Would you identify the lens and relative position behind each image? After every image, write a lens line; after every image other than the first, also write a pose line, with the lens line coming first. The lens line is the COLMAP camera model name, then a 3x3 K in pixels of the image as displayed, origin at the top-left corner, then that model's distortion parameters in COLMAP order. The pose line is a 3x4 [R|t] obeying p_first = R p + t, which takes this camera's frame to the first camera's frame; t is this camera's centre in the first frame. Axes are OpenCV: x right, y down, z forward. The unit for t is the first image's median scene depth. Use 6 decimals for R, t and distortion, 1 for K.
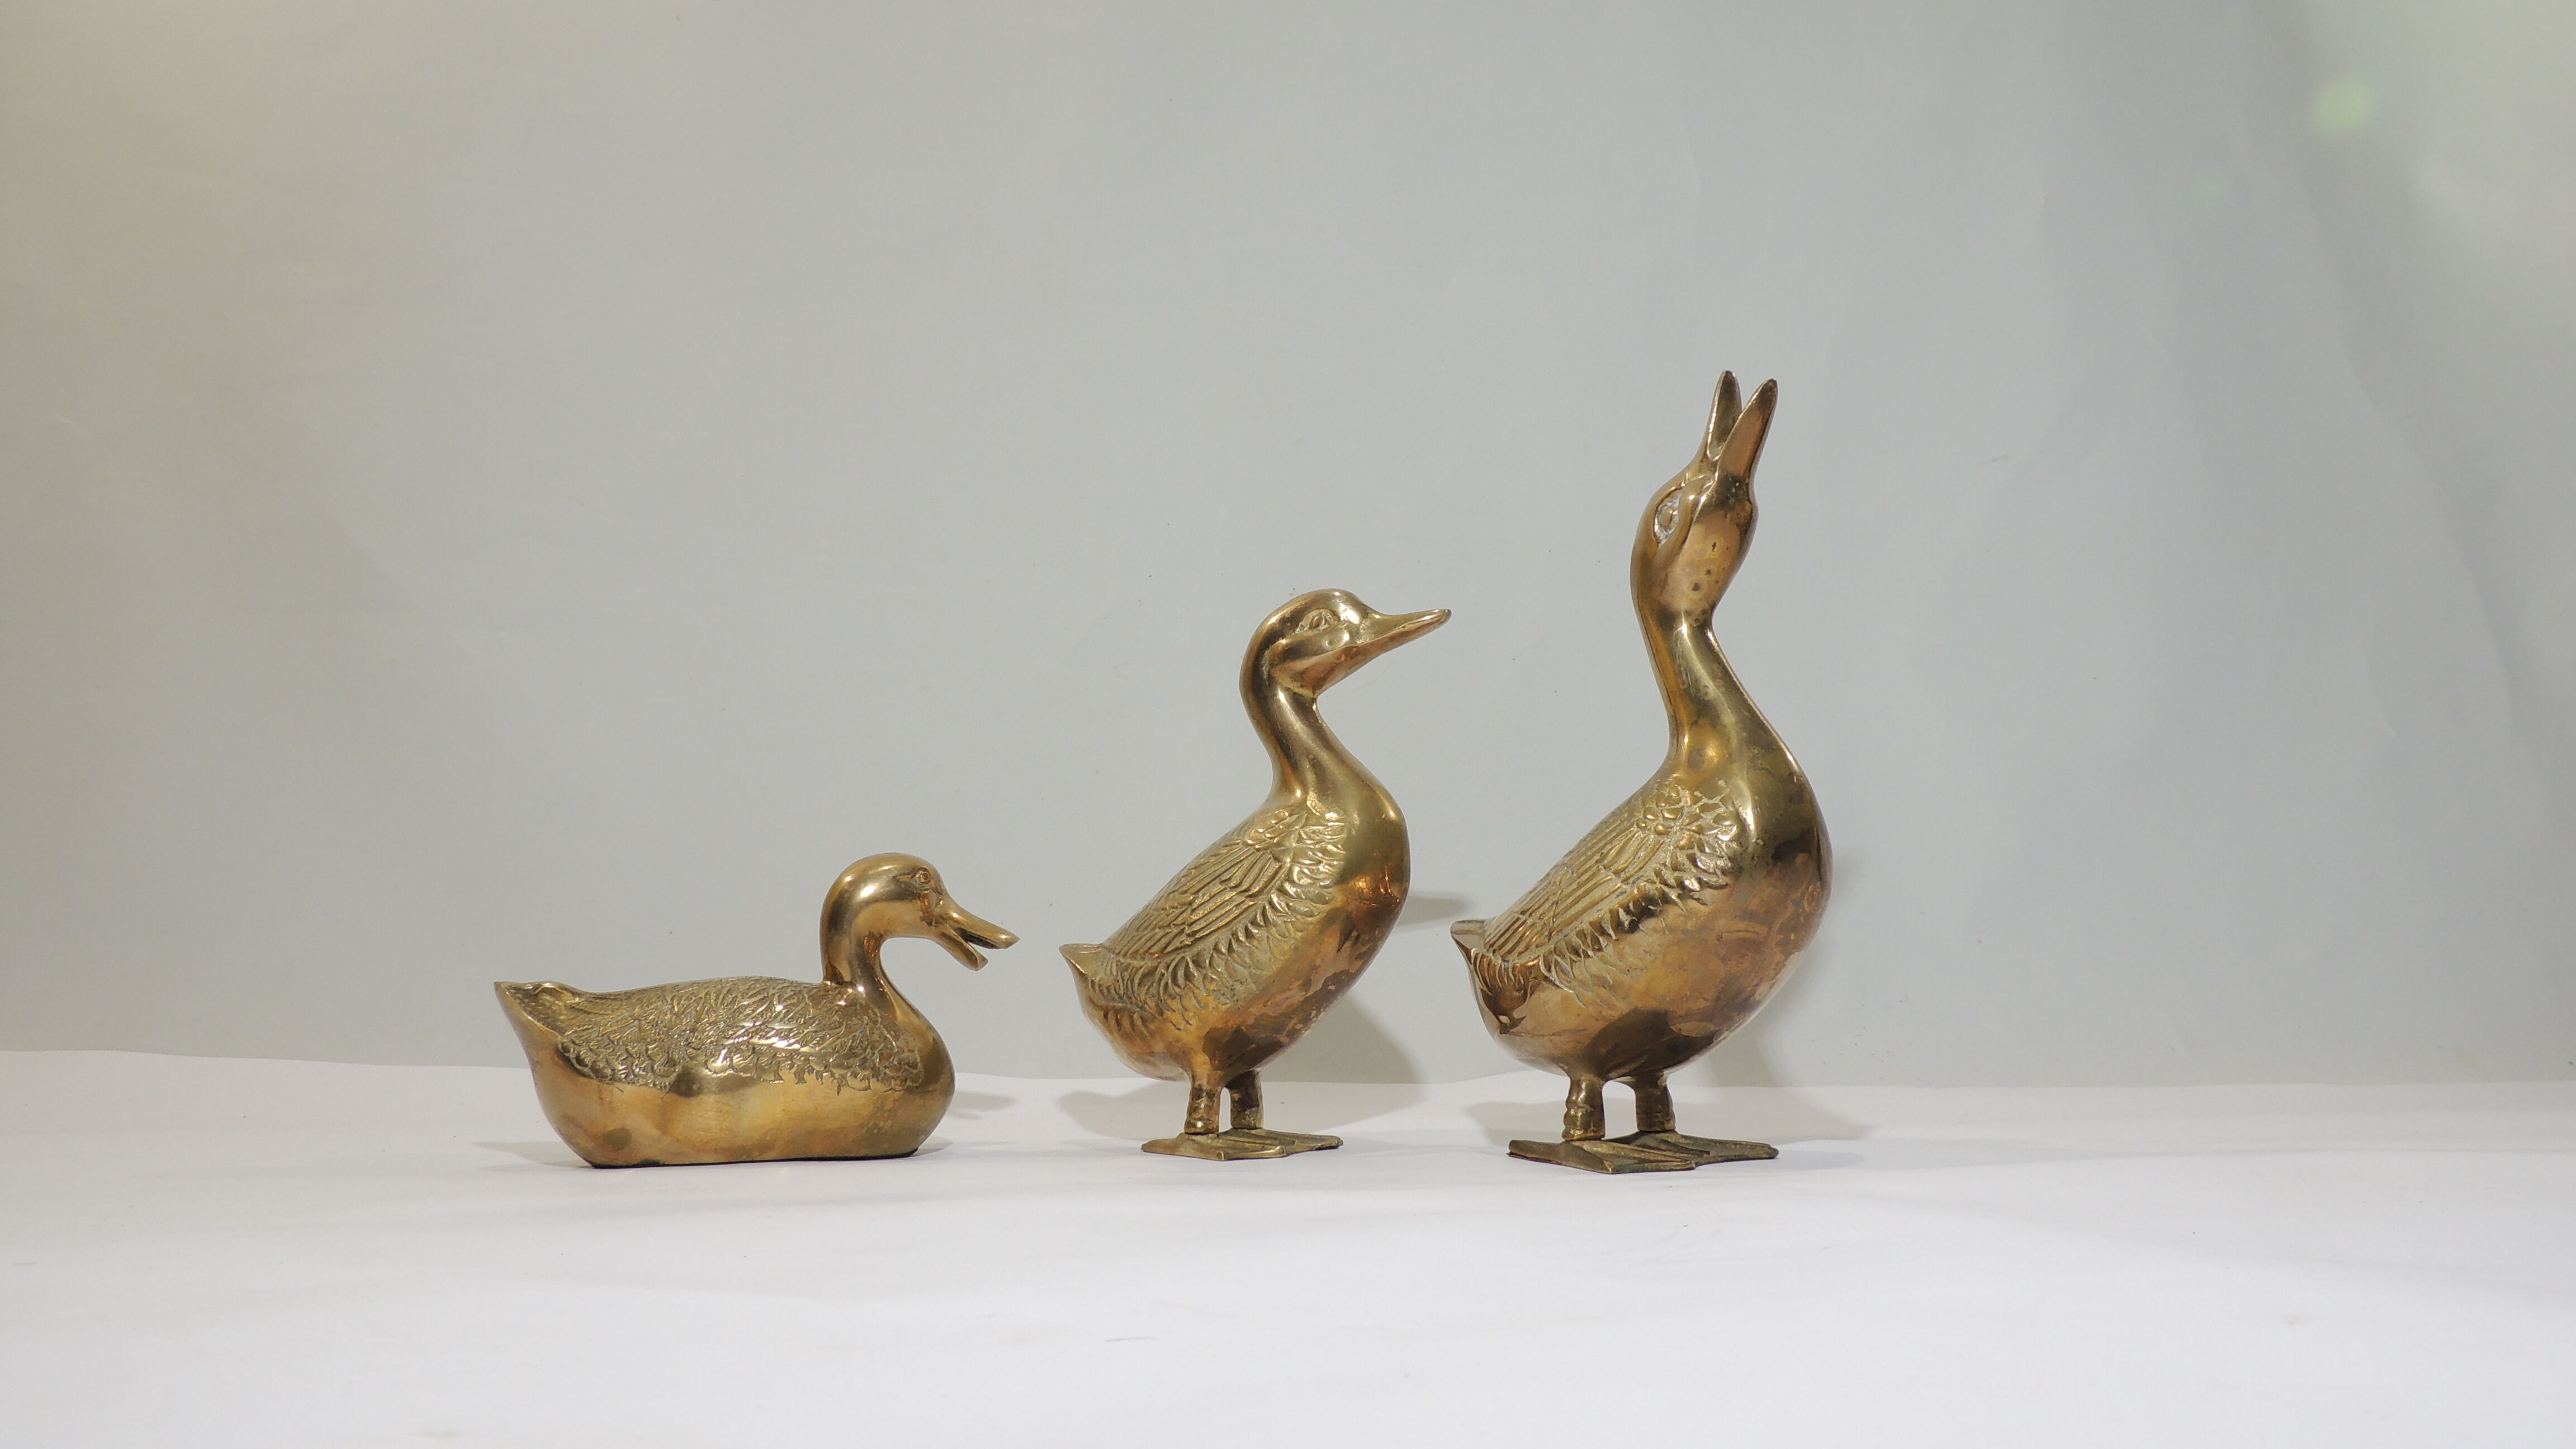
lens RADIAL K [[1832.3, 0, 1288.0], [0, 1832.3, 724.5], [0, 0, 1]] dist [-0.005131, -0.004254]
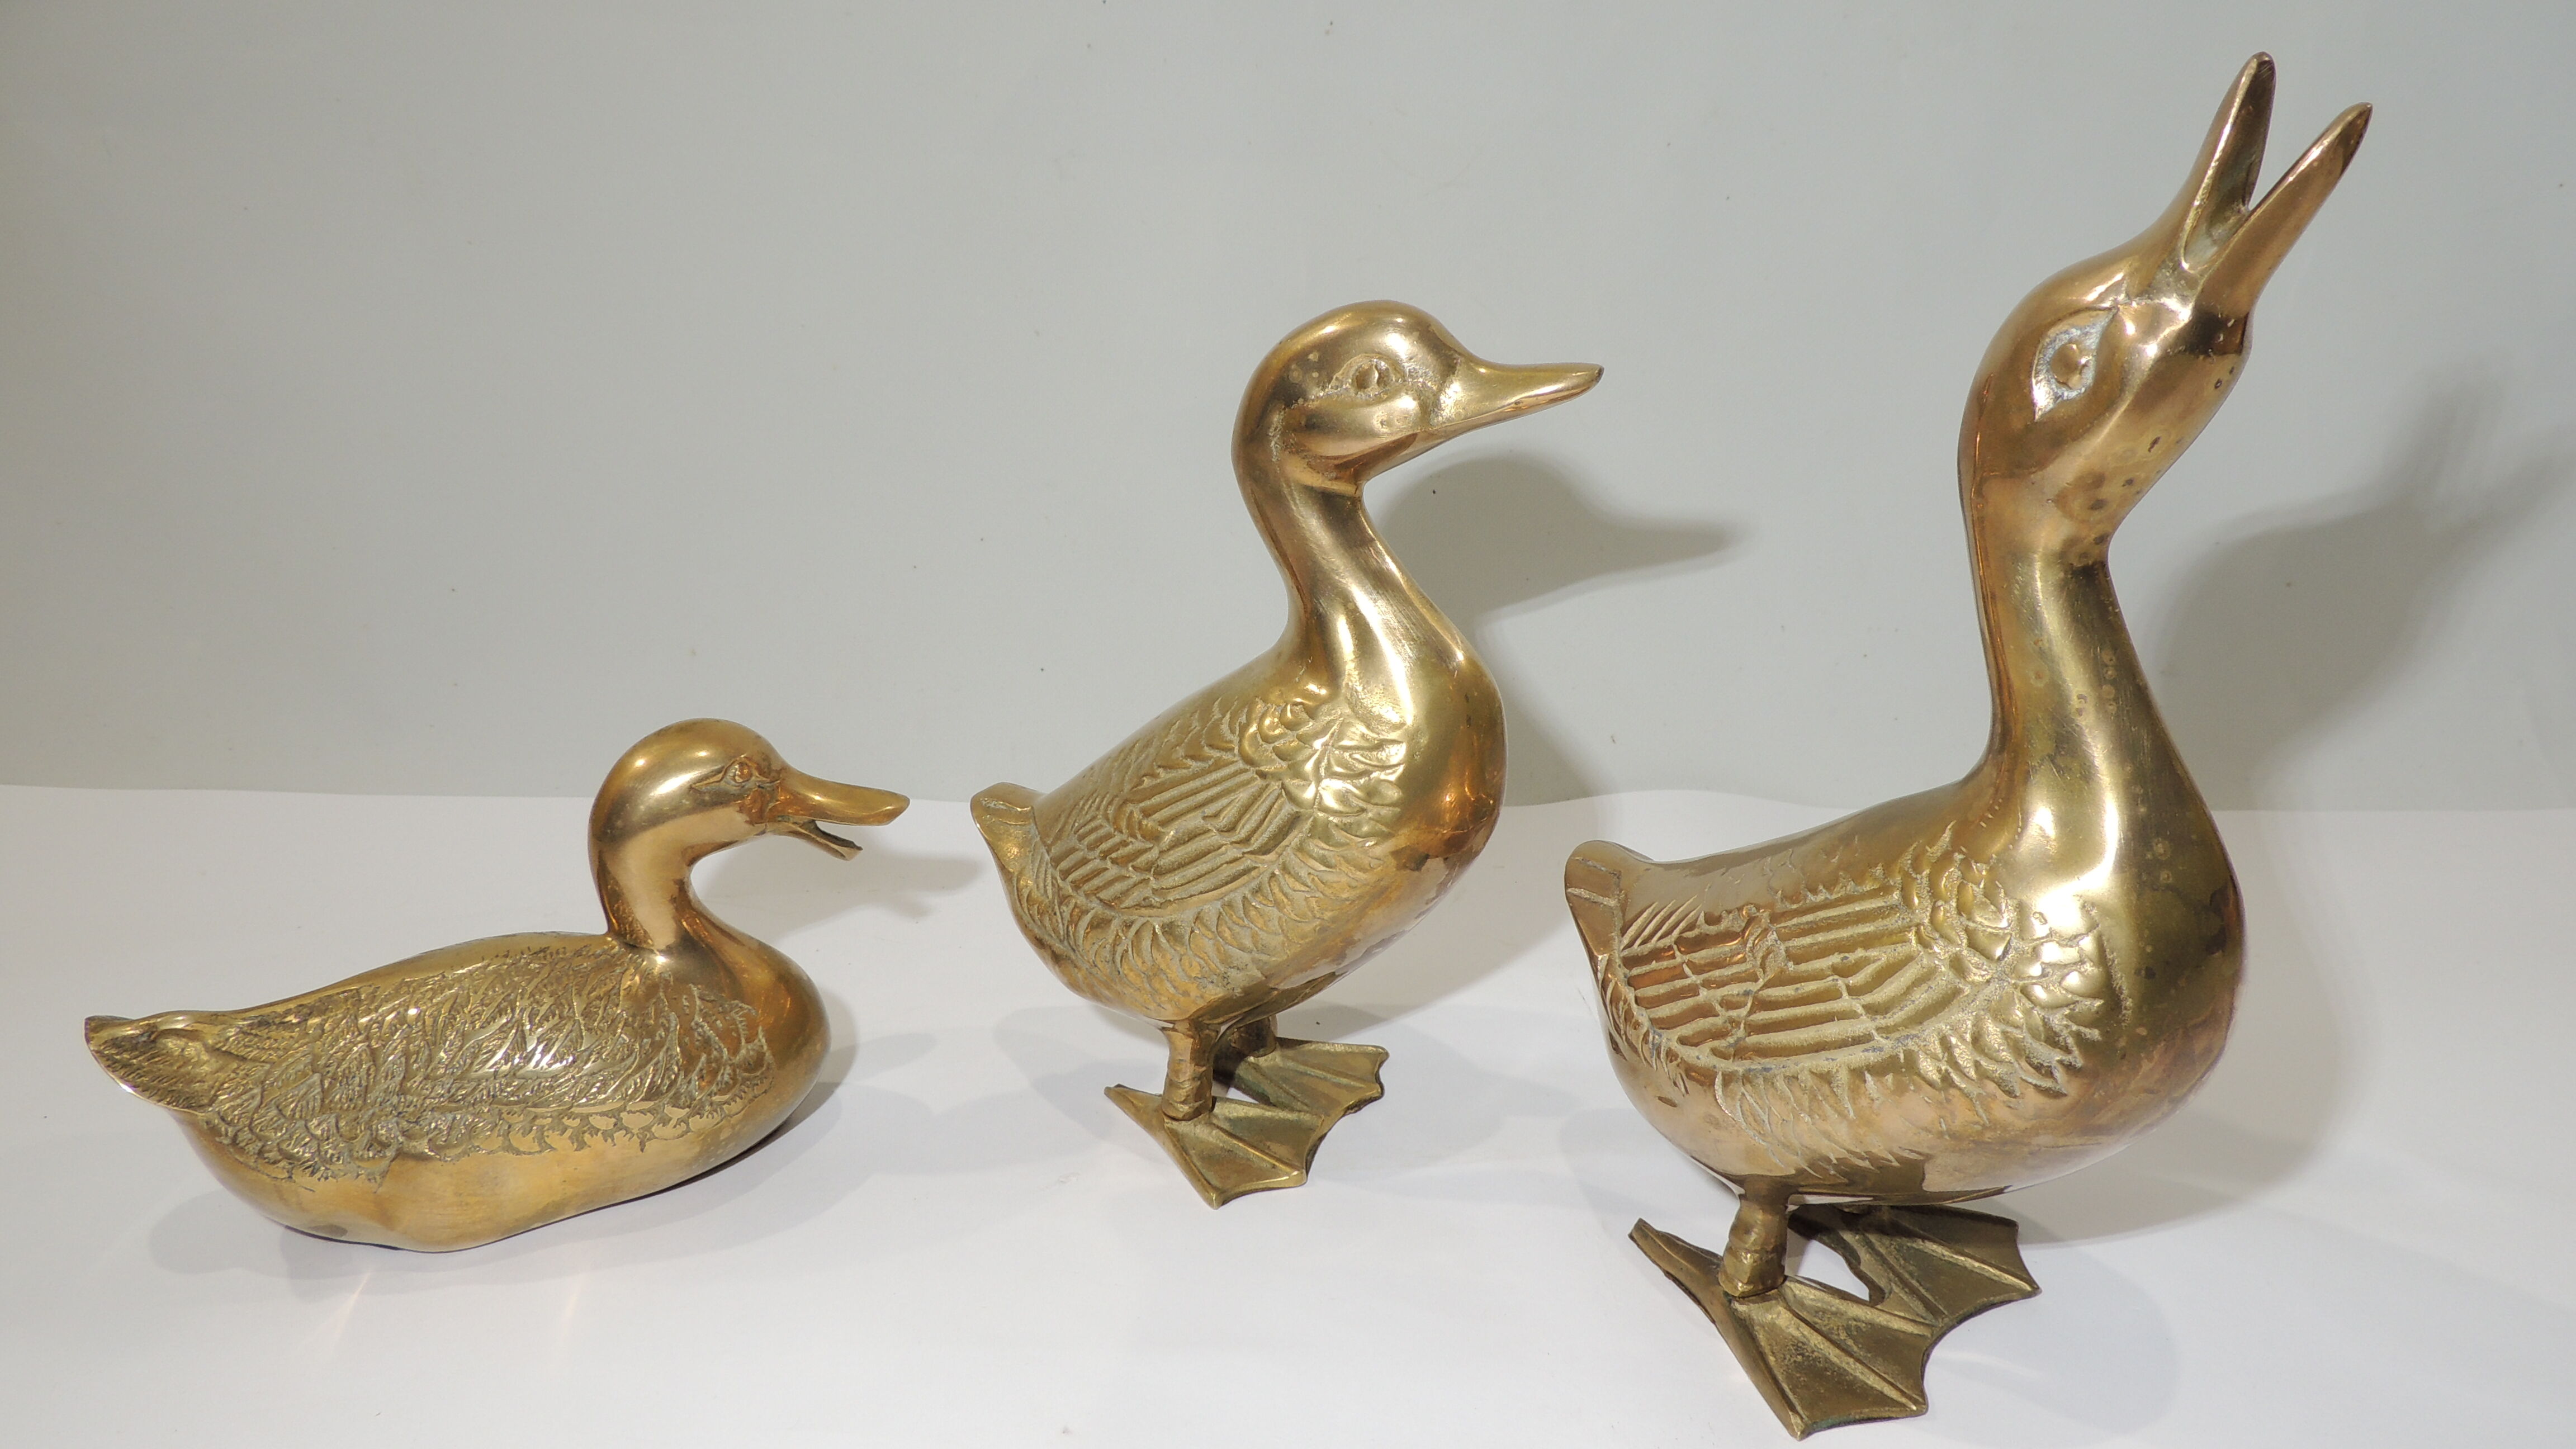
lens RADIAL K [[1832.3, 0, 1288.0], [0, 1832.3, 724.5], [0, 0, 1]] dist [-0.005131, -0.004254]
pose [[0.999750, 0.006603, -0.021361, 0.005334], [0.004945, 0.866434, 0.499268, -0.257841], [0.021805, -0.499249, 0.866184, 0.476045]]
